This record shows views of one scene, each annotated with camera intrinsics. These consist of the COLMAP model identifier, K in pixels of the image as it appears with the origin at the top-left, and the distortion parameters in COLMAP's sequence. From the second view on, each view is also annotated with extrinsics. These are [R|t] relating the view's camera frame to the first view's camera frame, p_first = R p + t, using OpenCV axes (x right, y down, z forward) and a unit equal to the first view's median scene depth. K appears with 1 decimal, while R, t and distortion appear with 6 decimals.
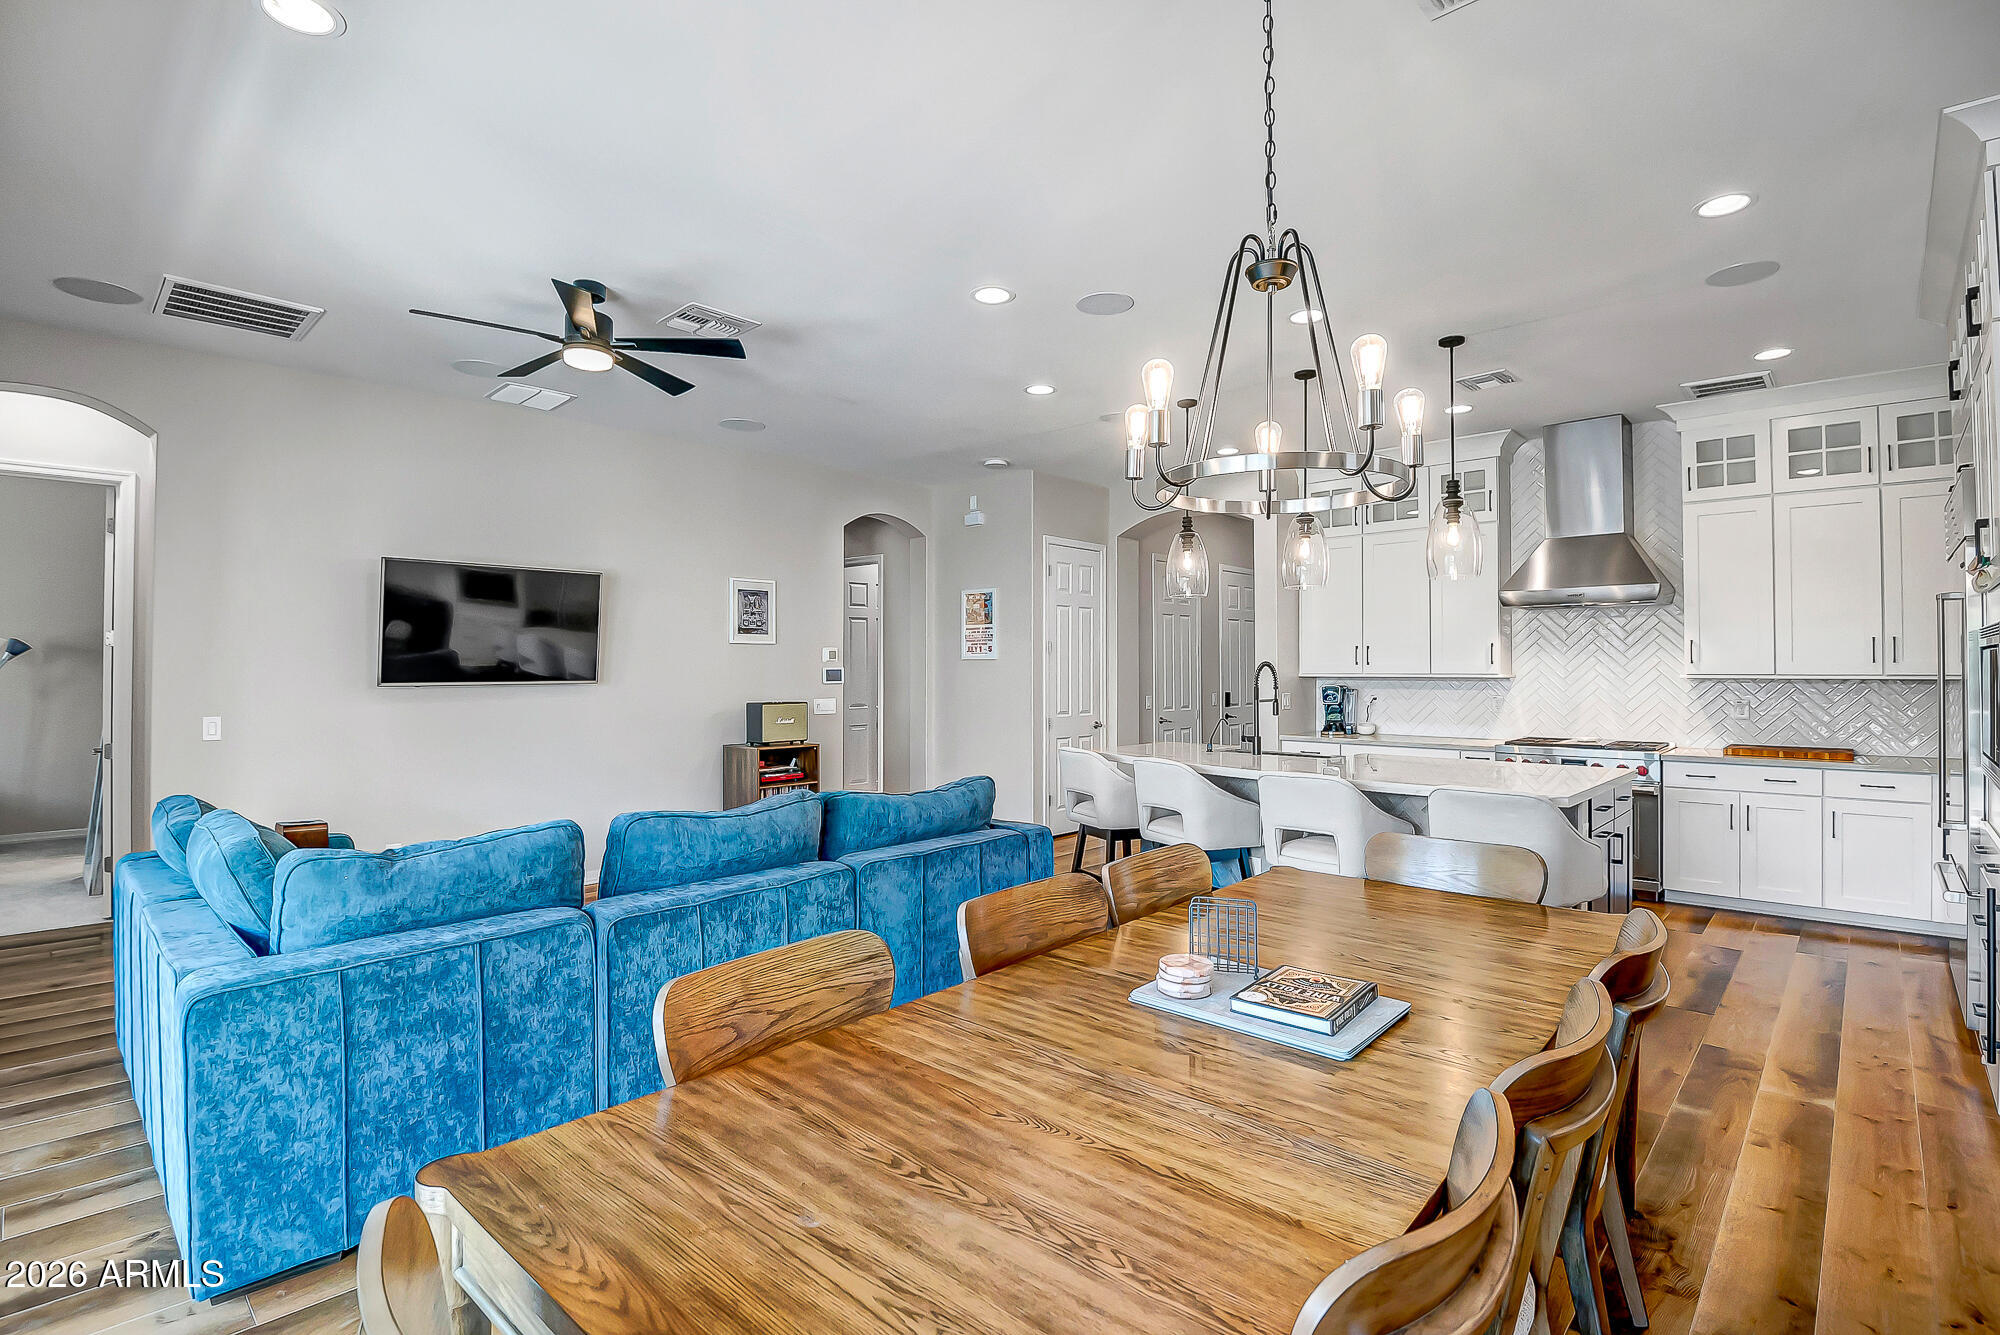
lens RADIAL K [[917.3, 0, 1006.2], [0, 917.3, 661.0], [0, 0, 1]] dist [0.012619, -0.036121]
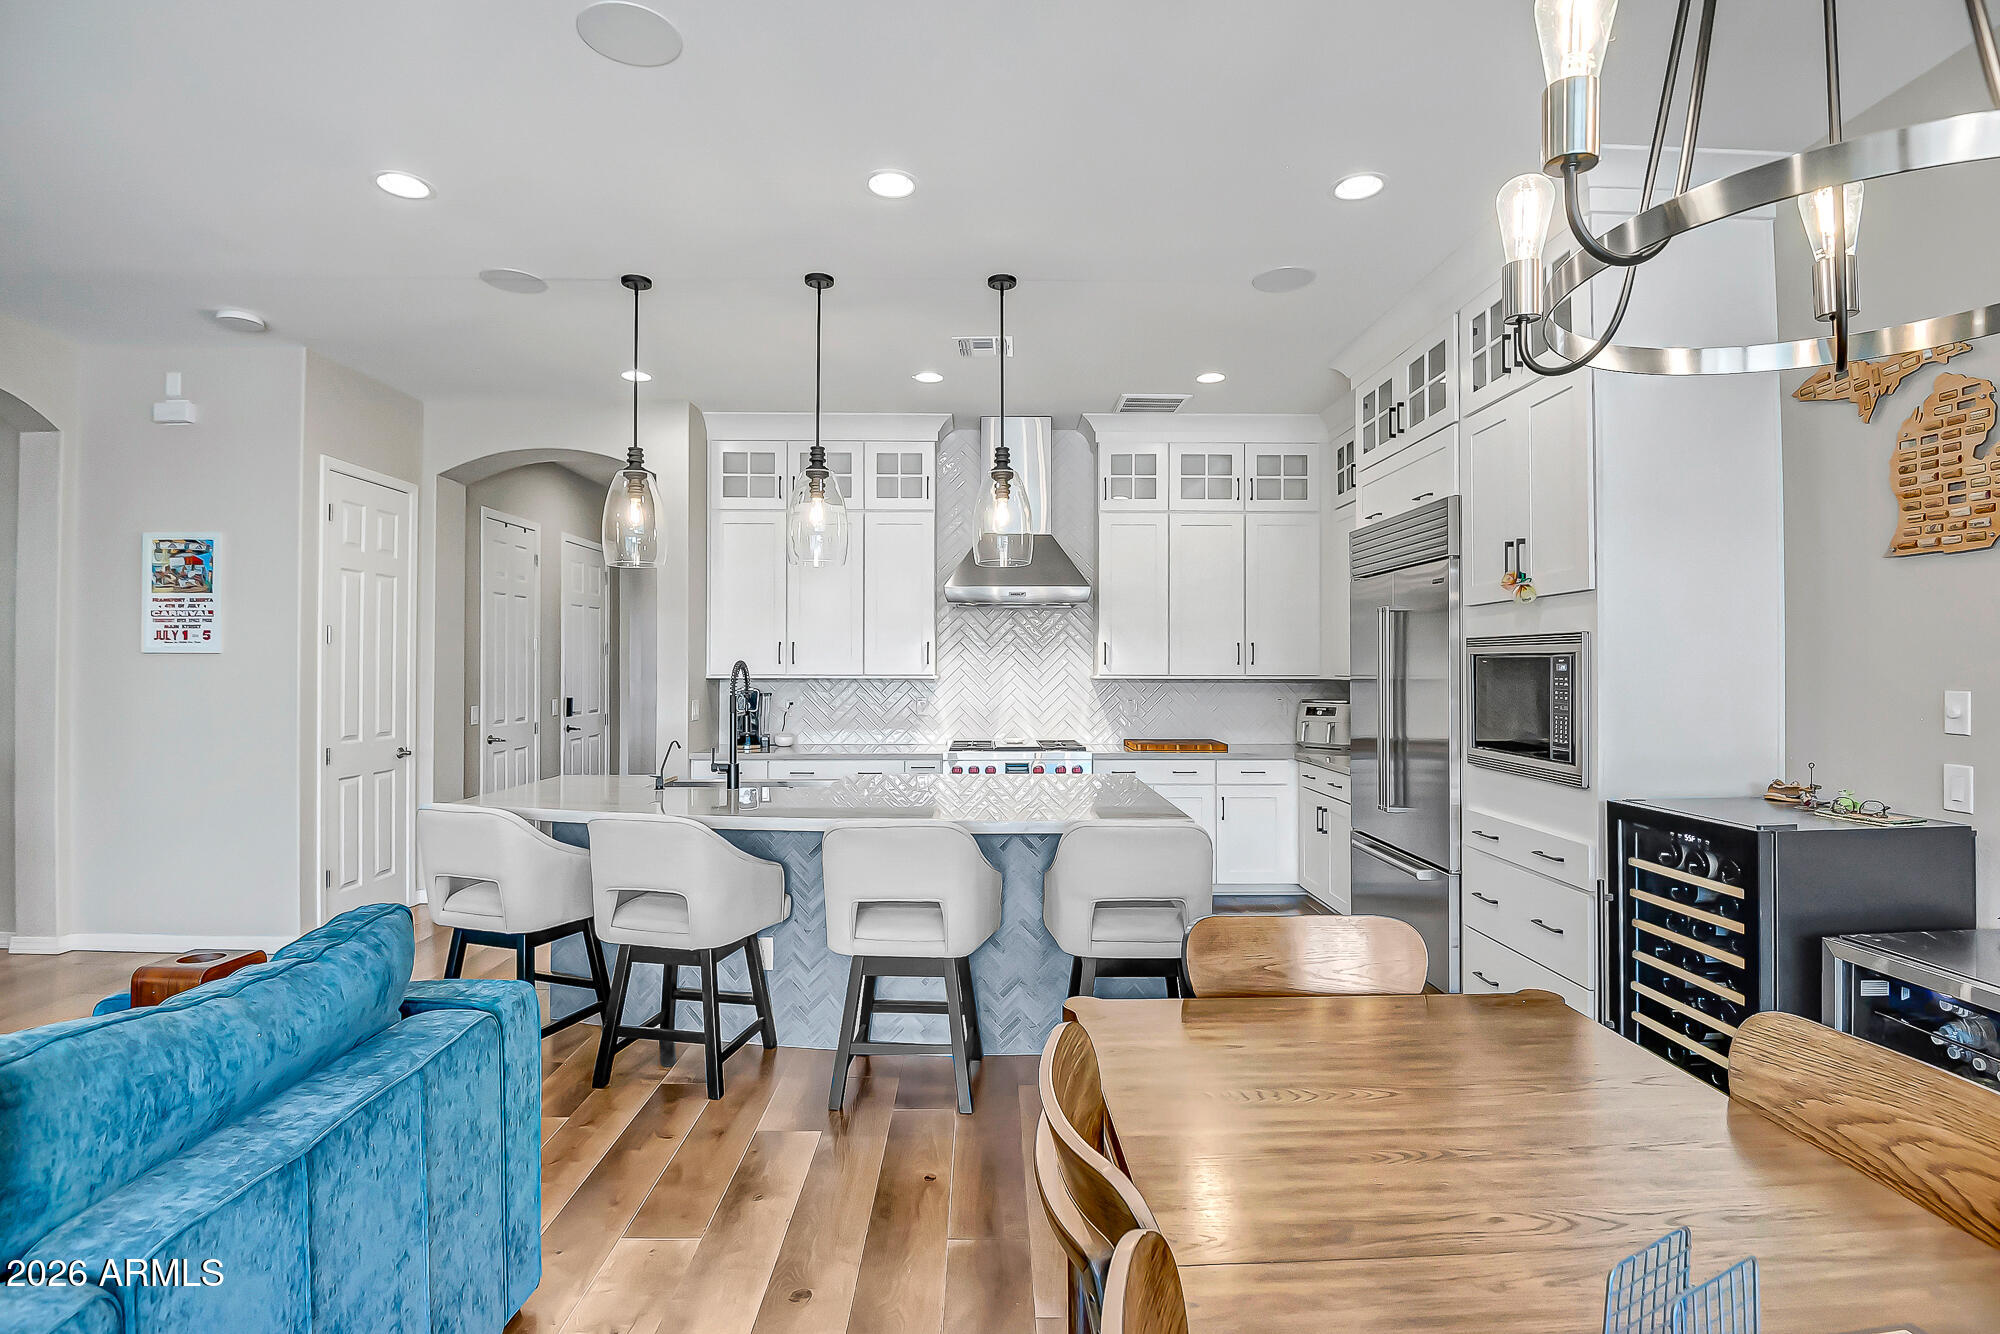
lens RADIAL K [[942.0, 0, 1000.0], [0, 942.0, 667.0], [0, 0, 1]] dist [-0.038588, -0.001415]
pose [[0.712450, 0.000320, 0.701723, -0.089072], [-0.008552, 0.999930, 0.008227, -0.002477], [-0.701671, -0.011862, 0.712402, 0.298664]]
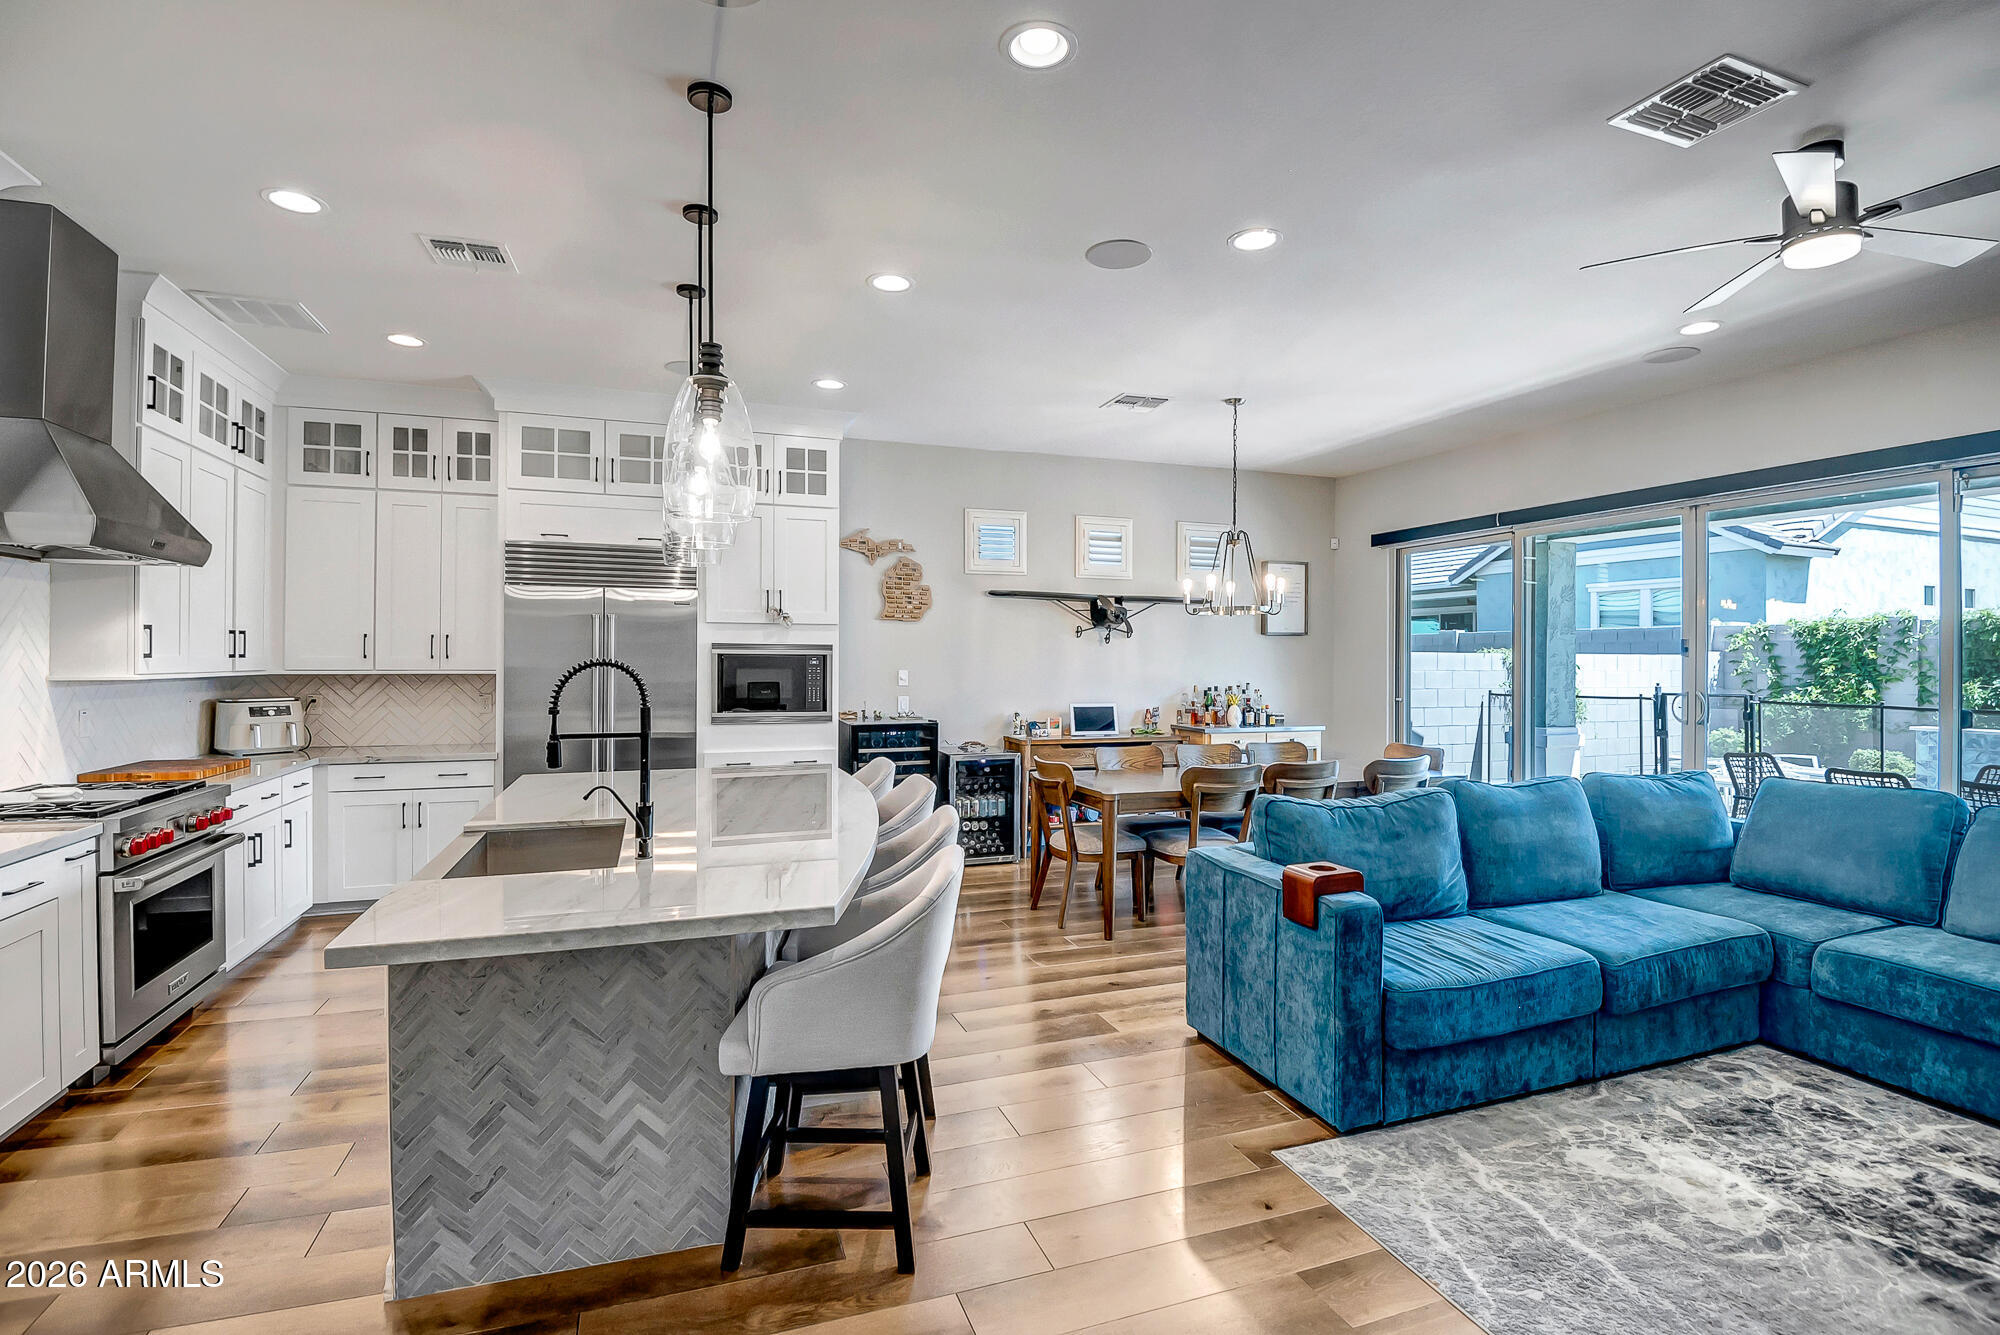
lens RADIAL K [[963.3, 0, 1001.7], [0, 963.3, 655.3], [0, 0, 1]] dist [-0.009929, -0.013554]
pose [[-0.901292, -0.005319, 0.433179, -0.135430], [-0.010995, 0.999883, -0.010600, 0.000465], [-0.433072, -0.014317, -0.901245, 1.300161]]
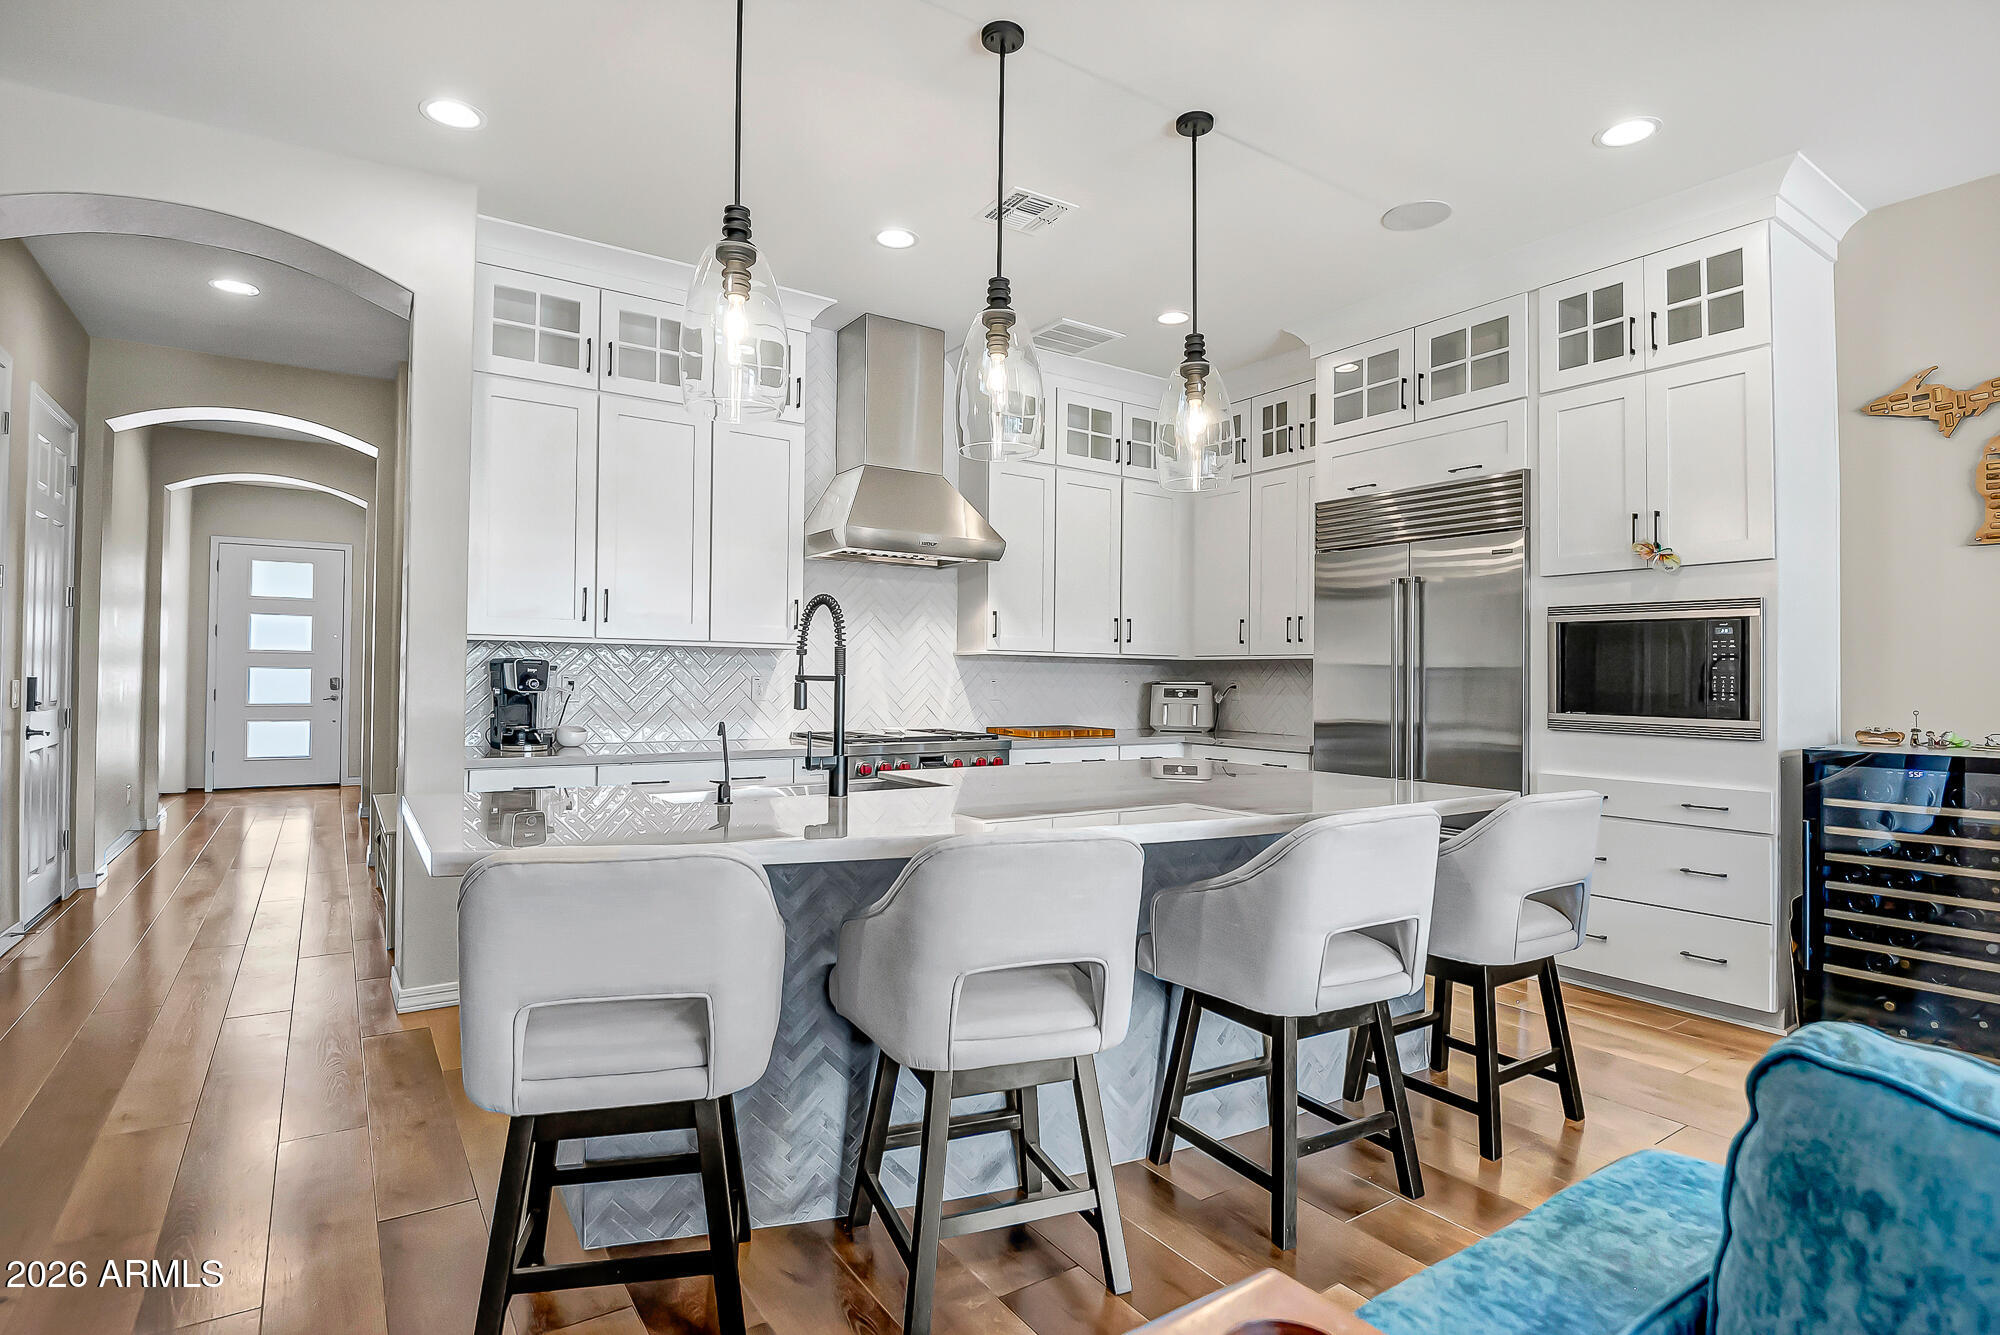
lens RADIAL K [[1002.2, 0, 1000.0], [0, 1002.2, 667.5], [0, 0, 1]] dist [0.001174, -0.020682]
pose [[0.216417, 0.010799, 0.976241, -0.185416], [-0.023380, 0.999709, -0.005875, 0.035228], [-0.976021, -0.021553, 0.216606, 0.744260]]
